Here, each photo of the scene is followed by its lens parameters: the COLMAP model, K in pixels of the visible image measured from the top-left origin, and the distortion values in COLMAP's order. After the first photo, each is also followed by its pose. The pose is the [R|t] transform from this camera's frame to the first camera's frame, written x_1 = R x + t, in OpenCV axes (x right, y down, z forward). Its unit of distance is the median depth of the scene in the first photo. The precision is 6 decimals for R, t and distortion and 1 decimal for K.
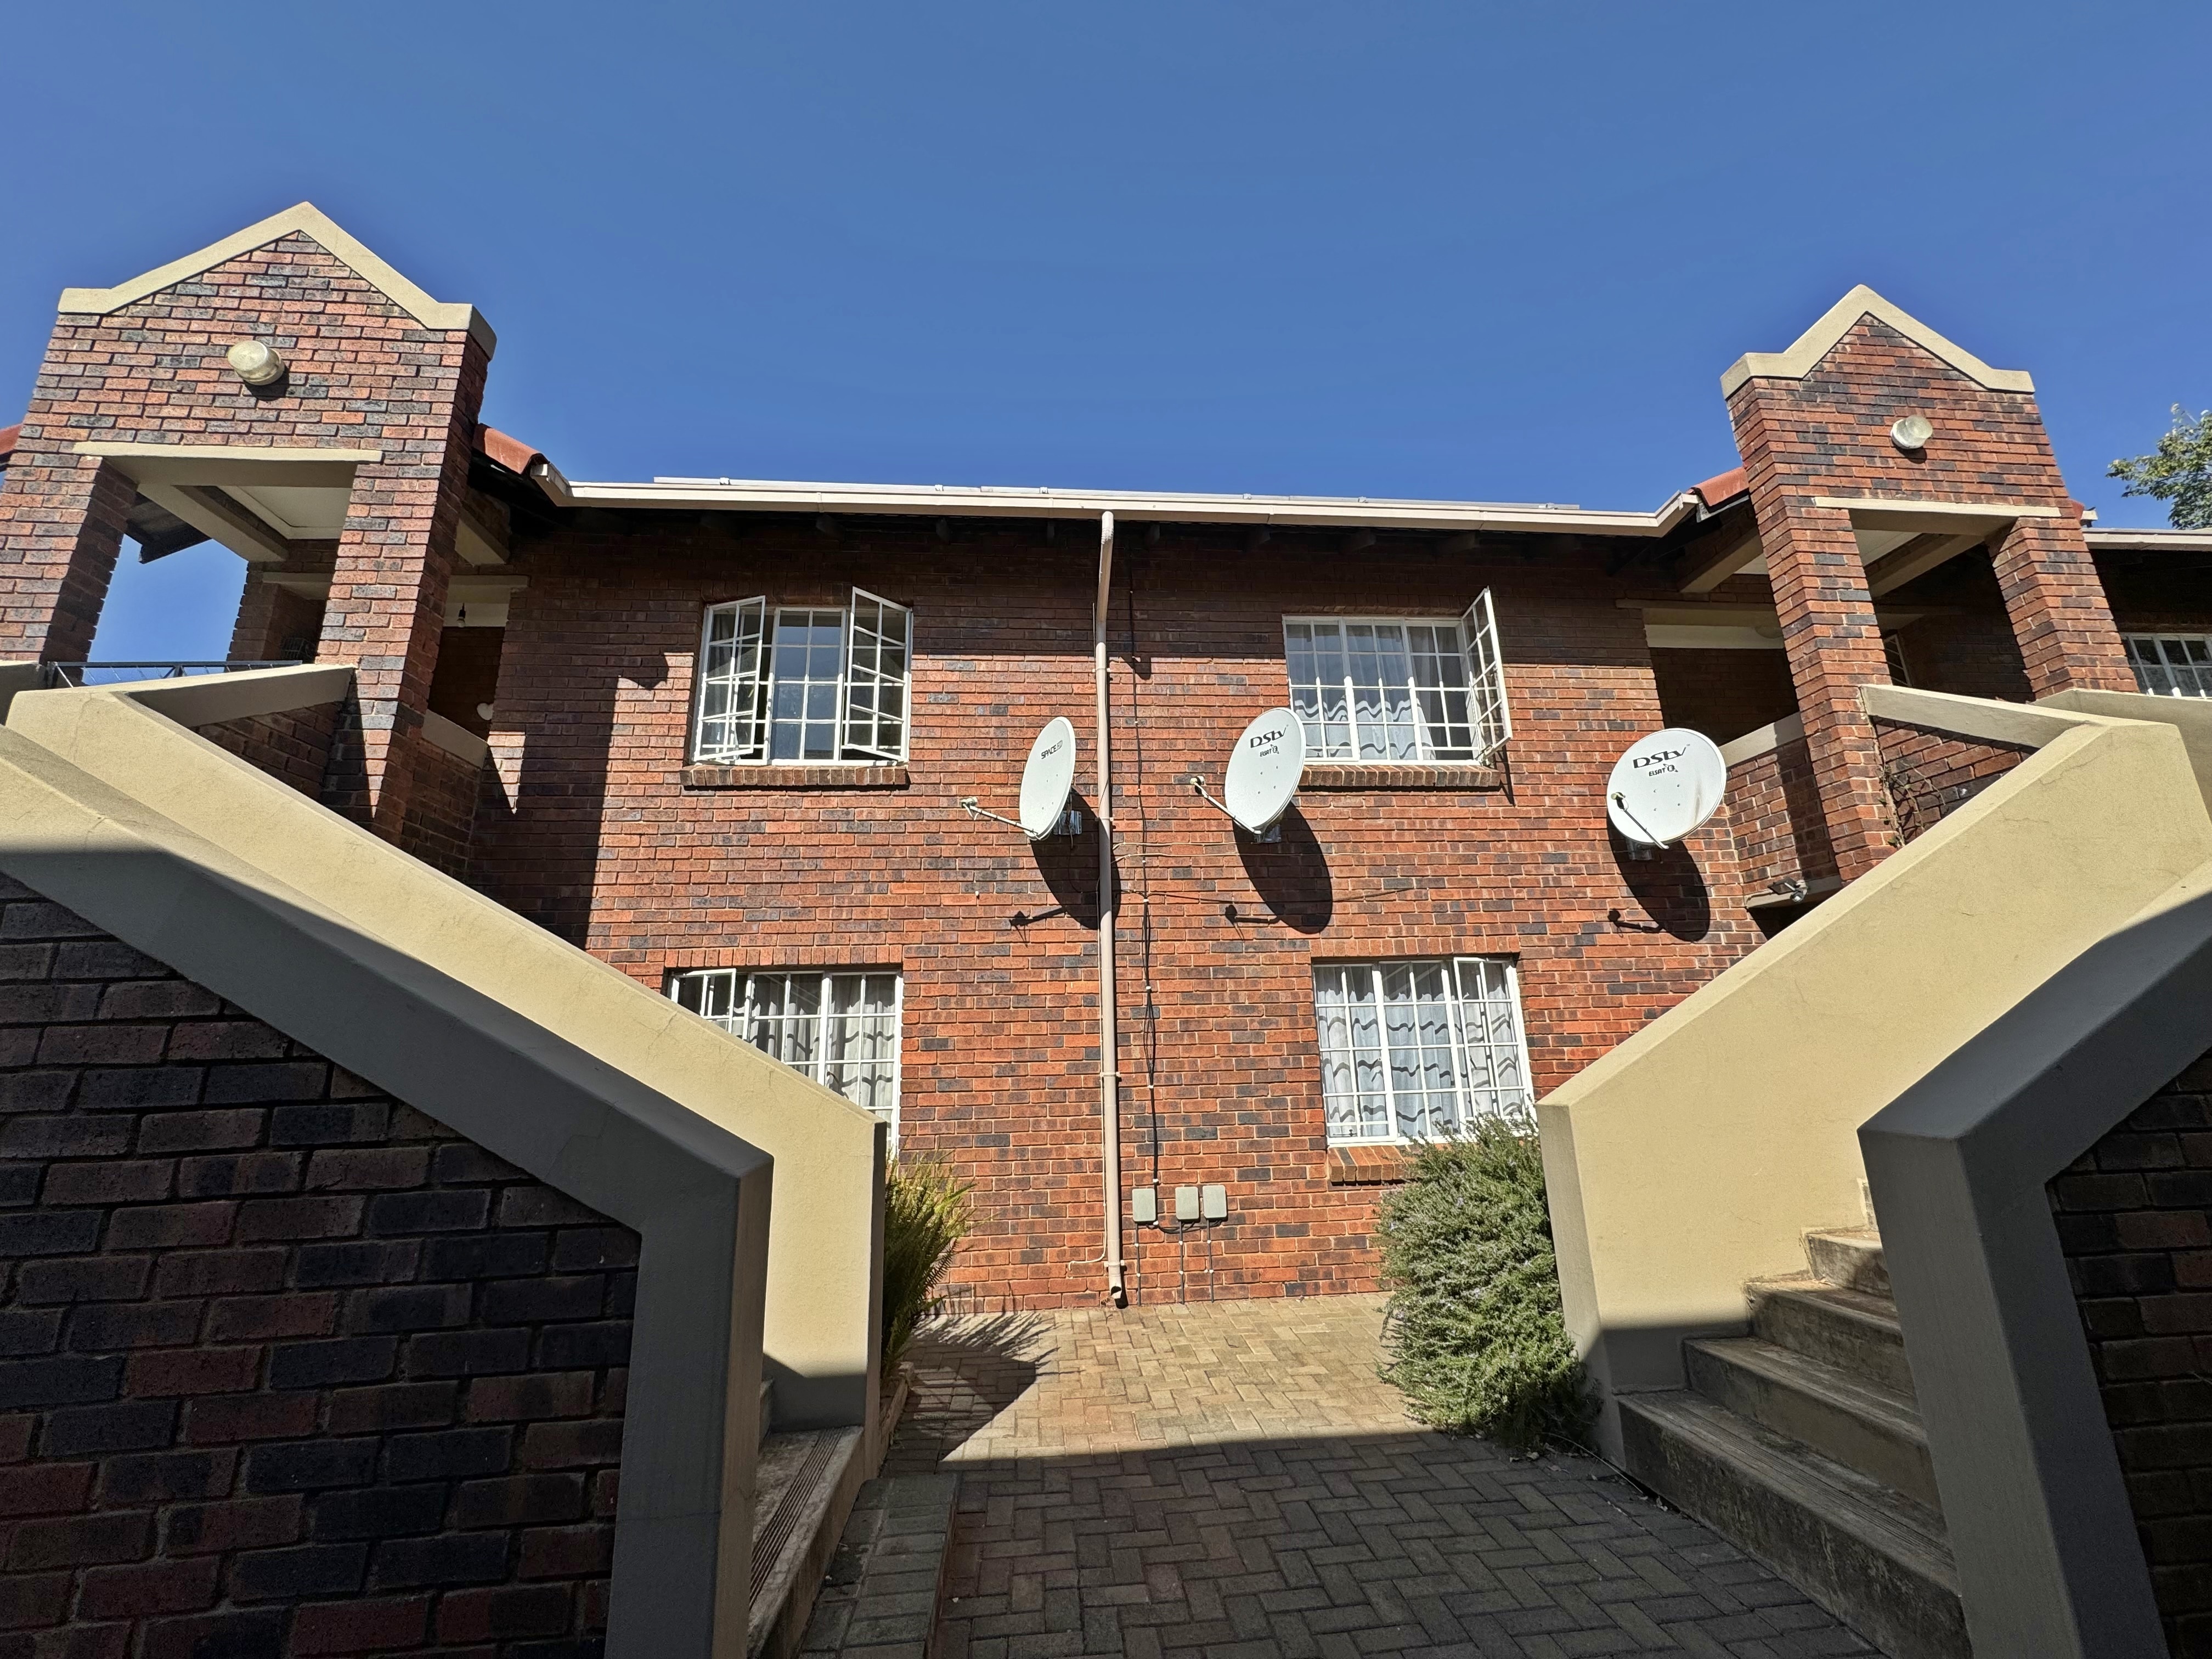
lens RADIAL K [[884.1, 0, 1105.0], [0, 884.1, 828.0], [0, 0, 1]] dist [-0.002450, -0.000104]
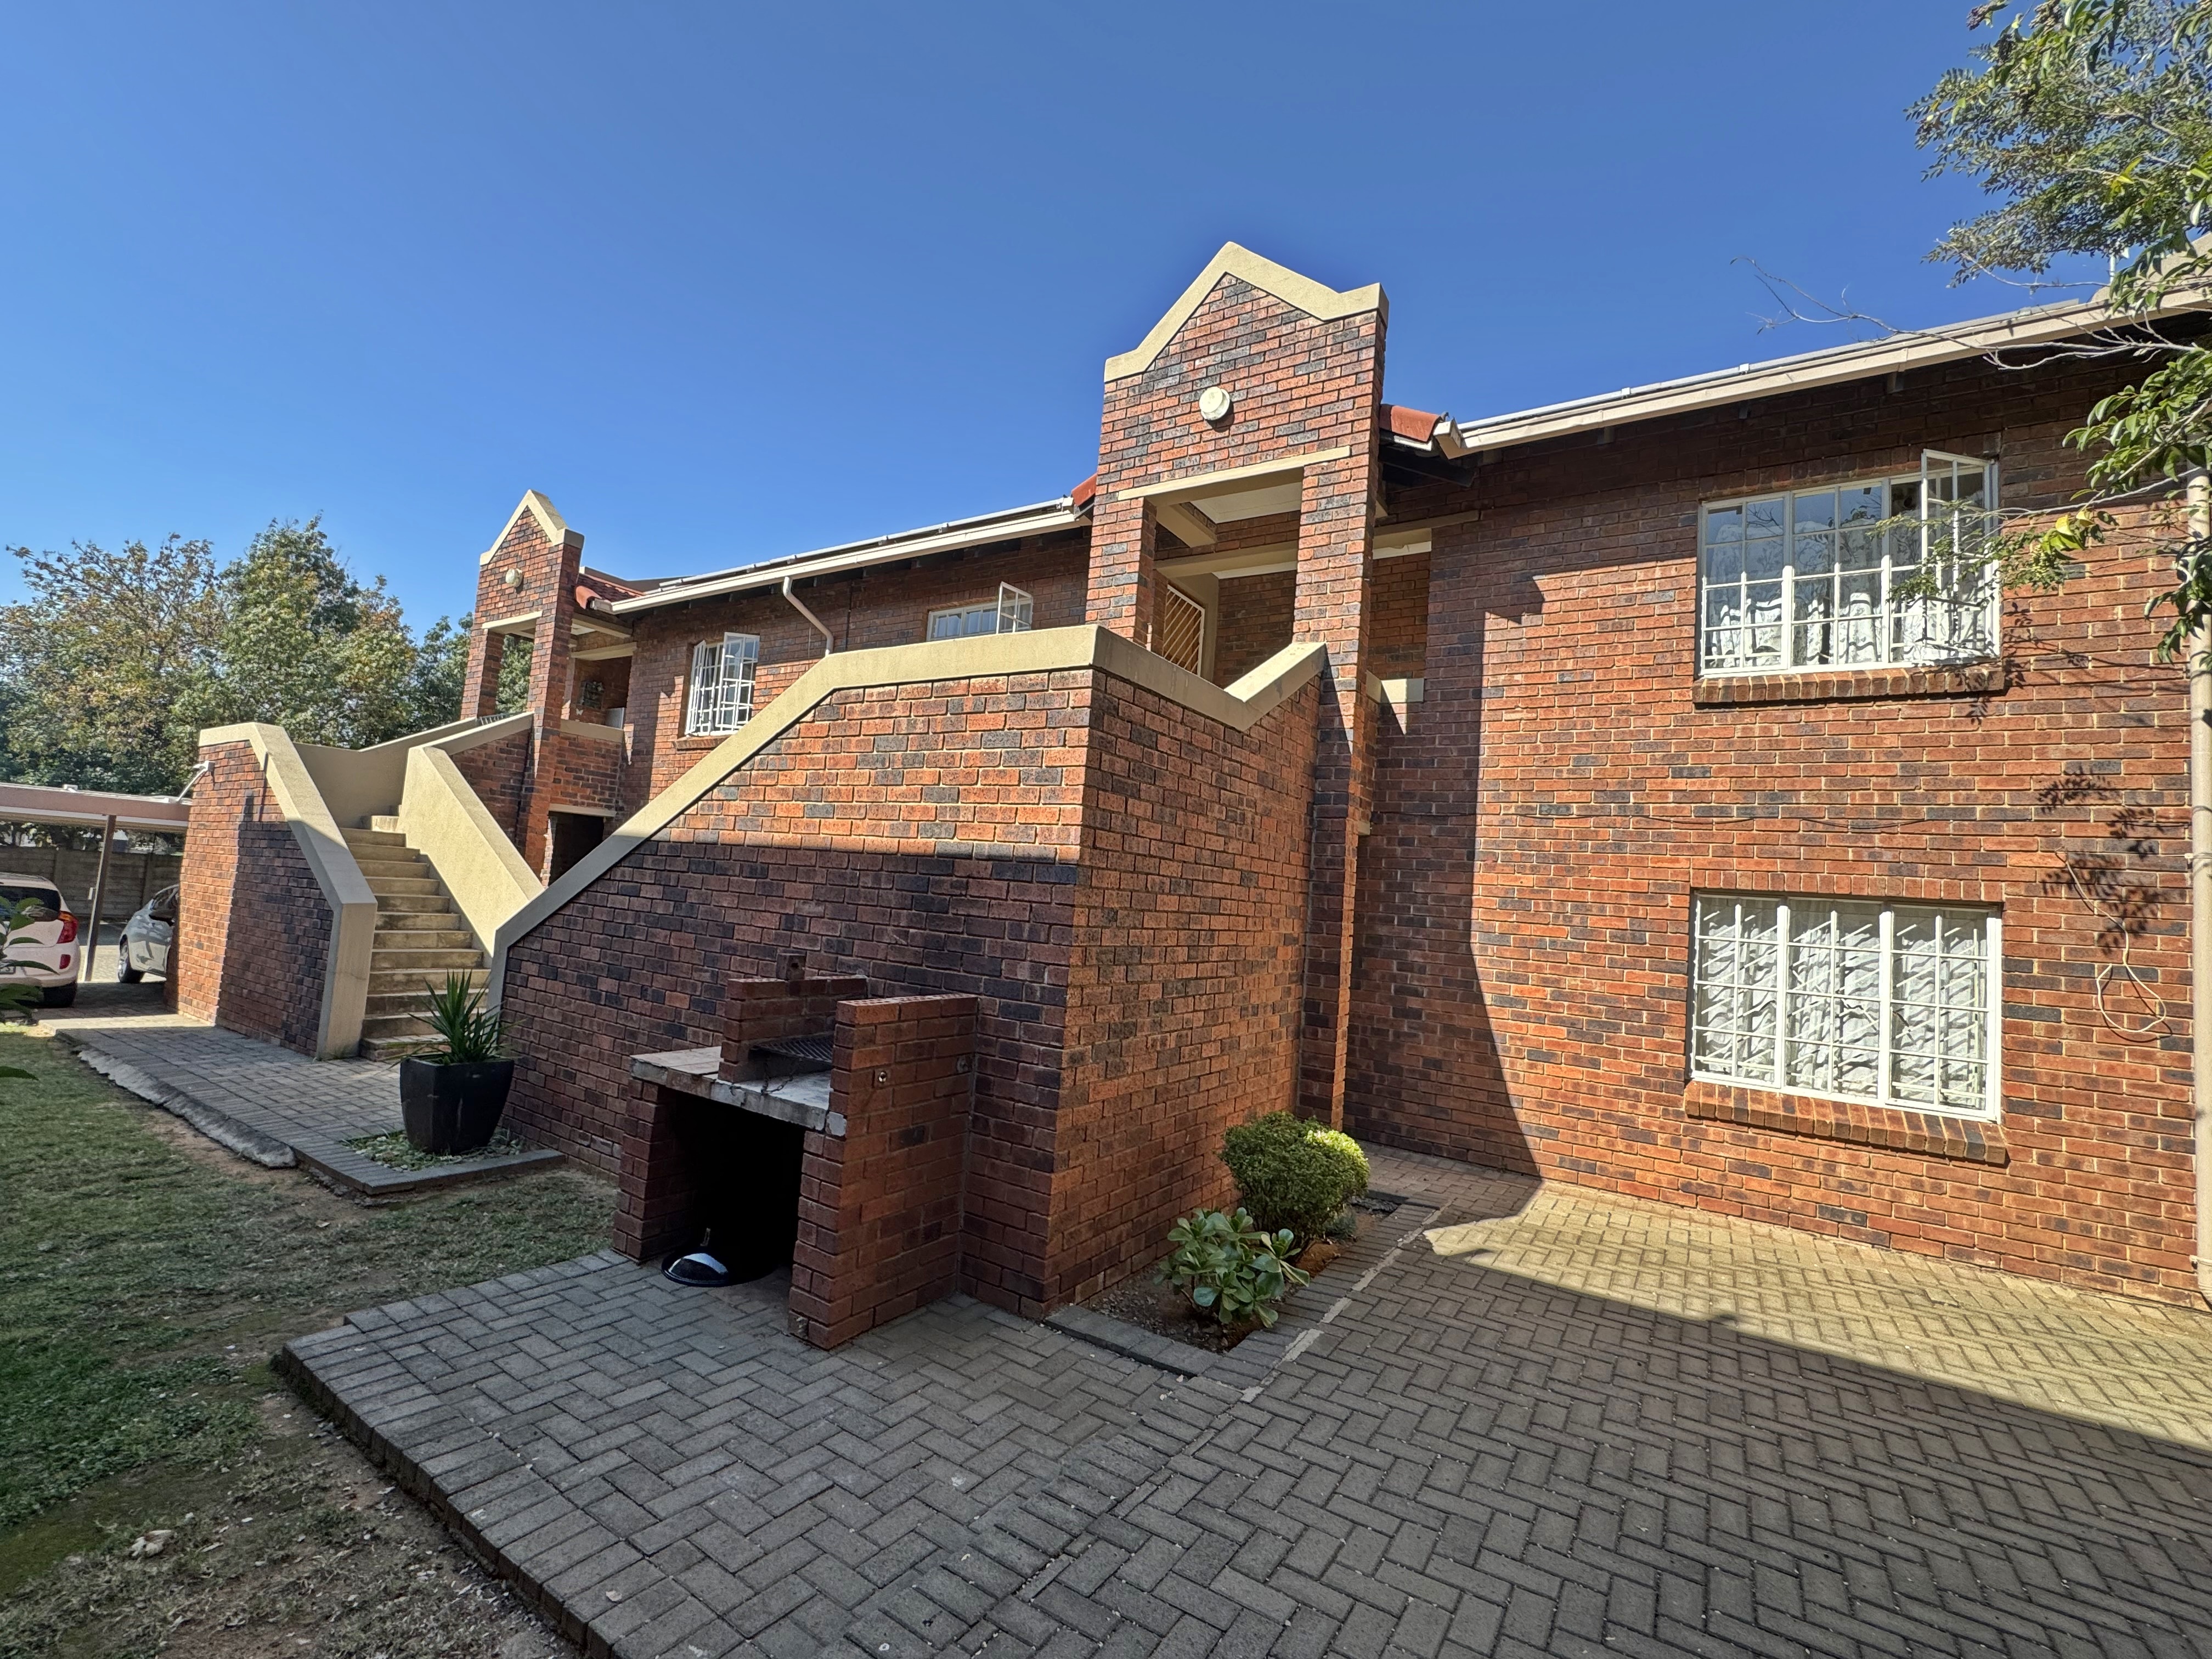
lens RADIAL K [[941.6, 0, 1103.4], [0, 941.6, 826.0], [0, 0, 1]] dist [-0.004233, -0.000139]
pose [[0.786839, 0.035527, -0.616135, 1.525358], [0.062874, 0.988533, 0.137294, -0.103279], [0.613947, -0.146767, 0.775582, -0.053027]]
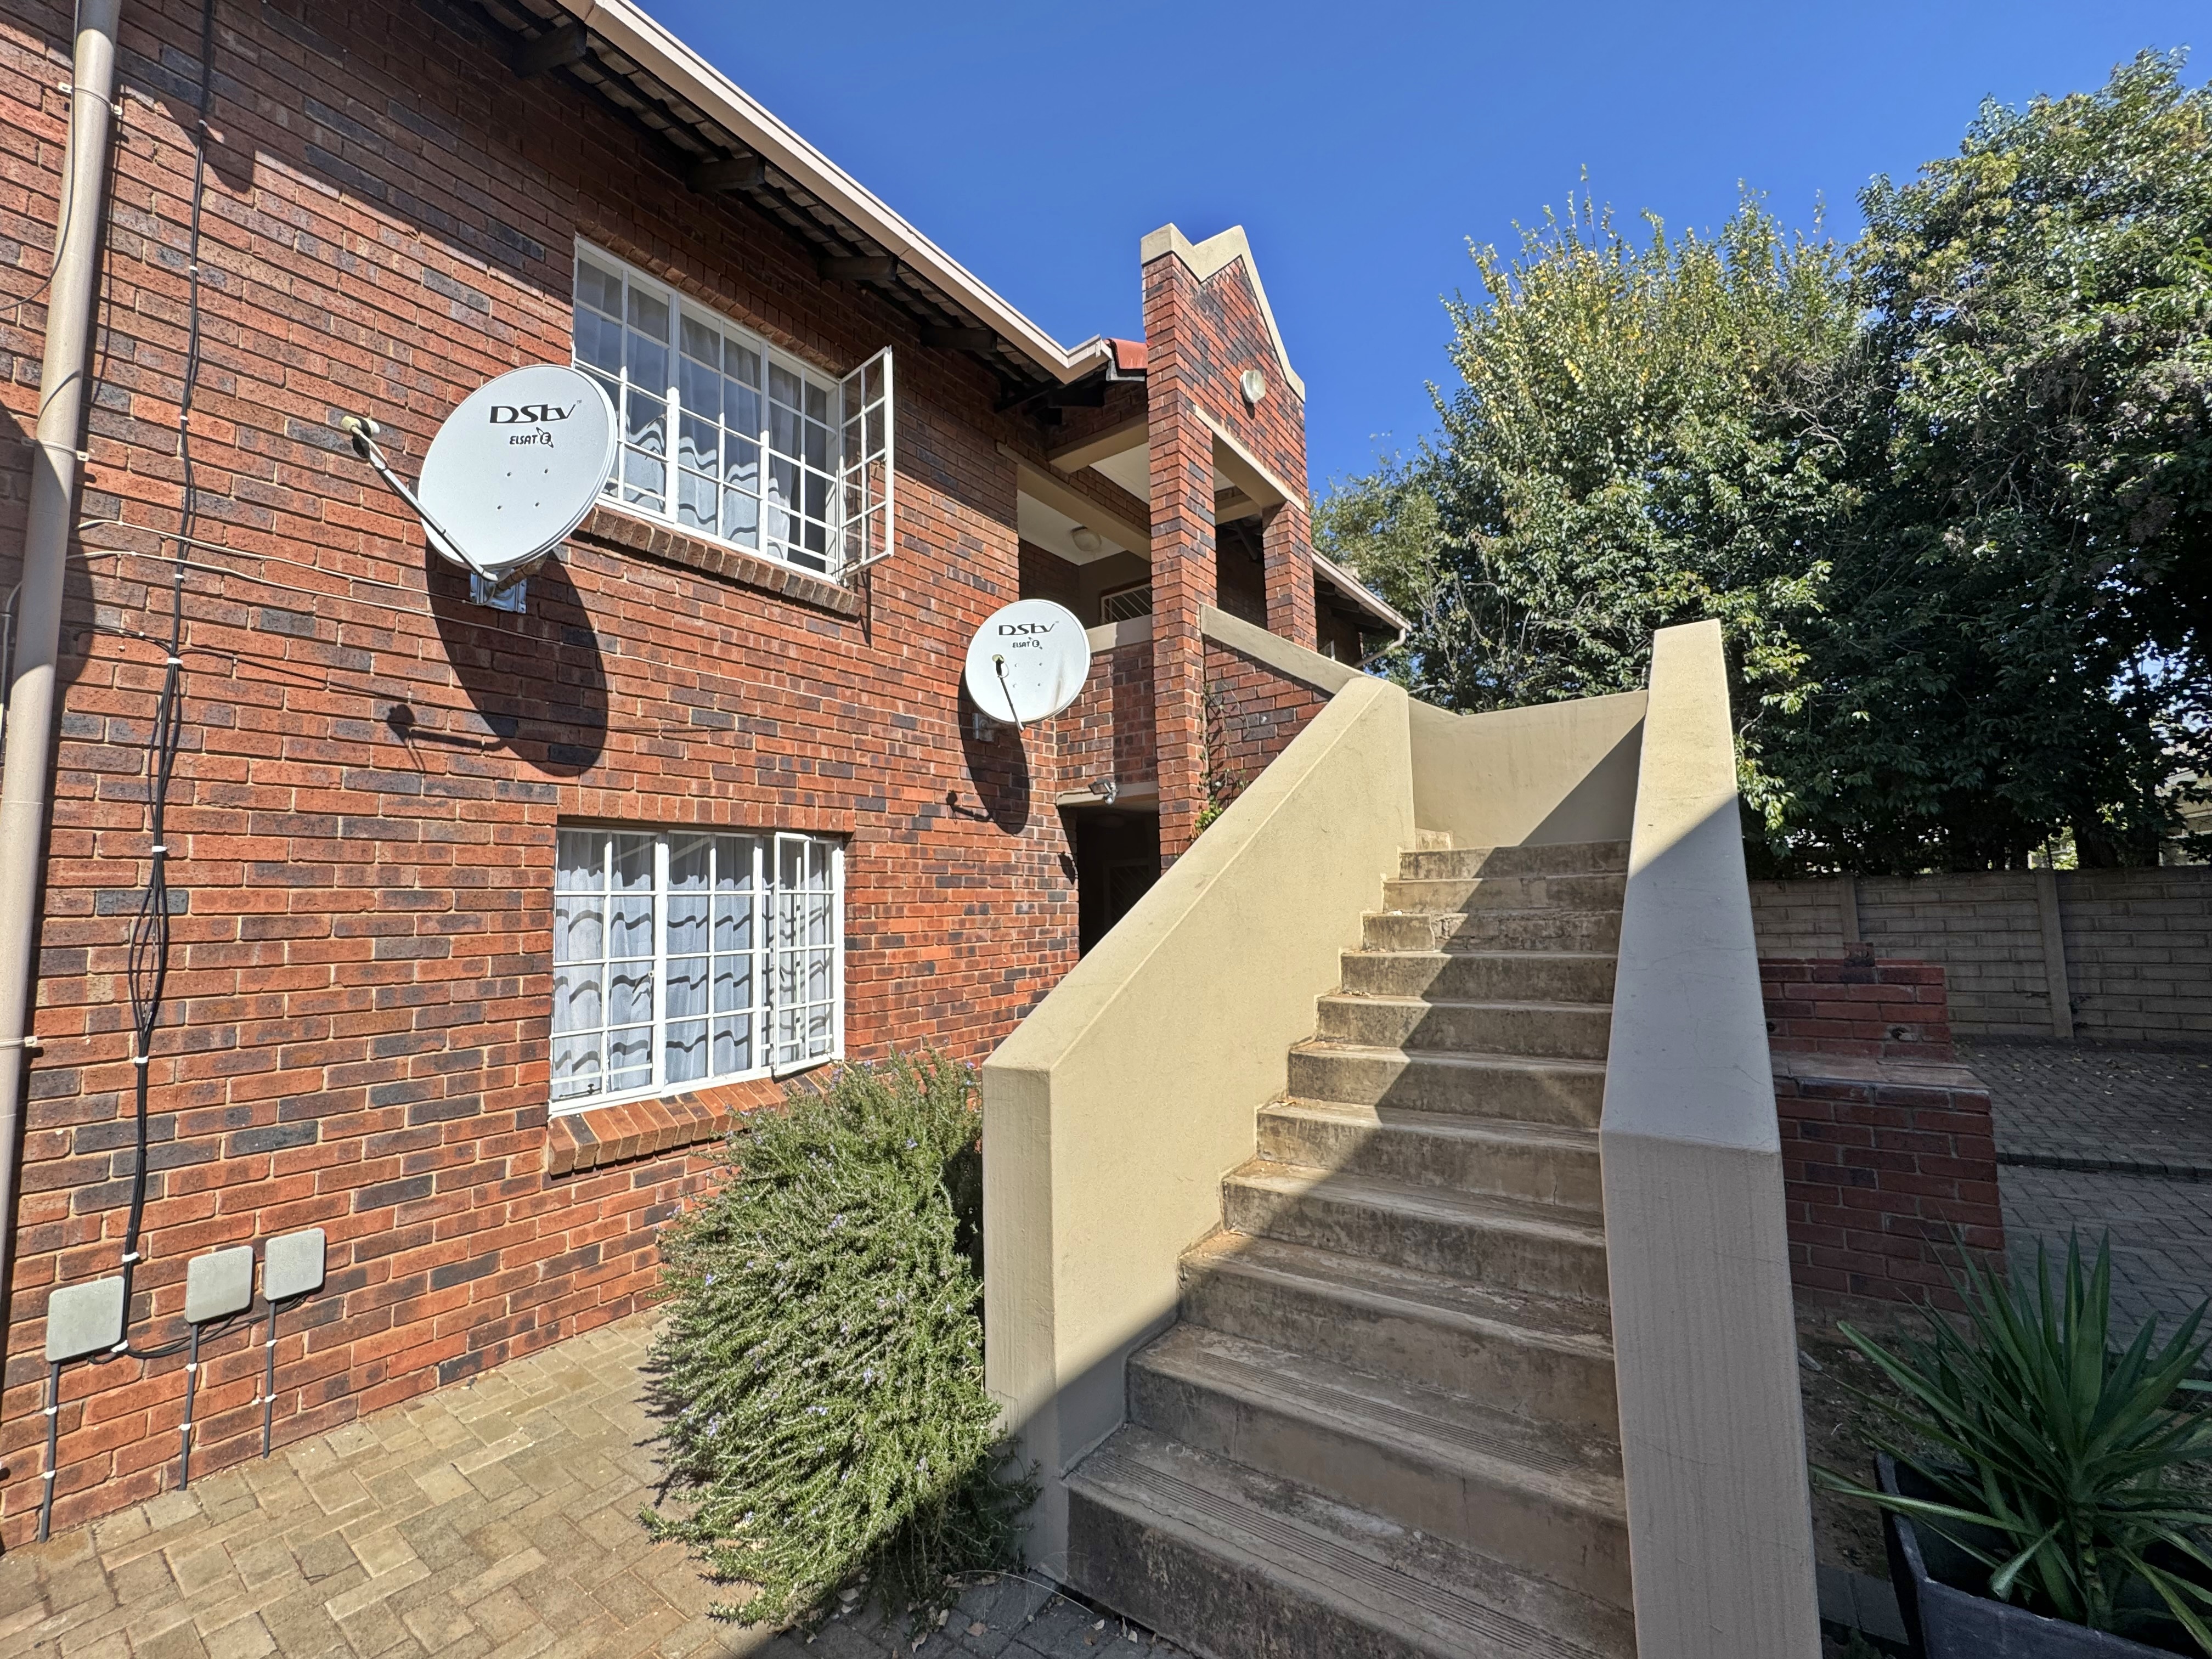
lens RADIAL K [[884.1, 0, 1105.2], [0, 884.1, 827.7], [0, 0, 1]] dist [-0.002450, -0.000104]
pose [[0.648854, 0.077141, 0.756993, 0.020365], [-0.183379, 0.981378, 0.057176, 0.052472], [-0.738485, -0.175915, 0.650917, 0.332445]]
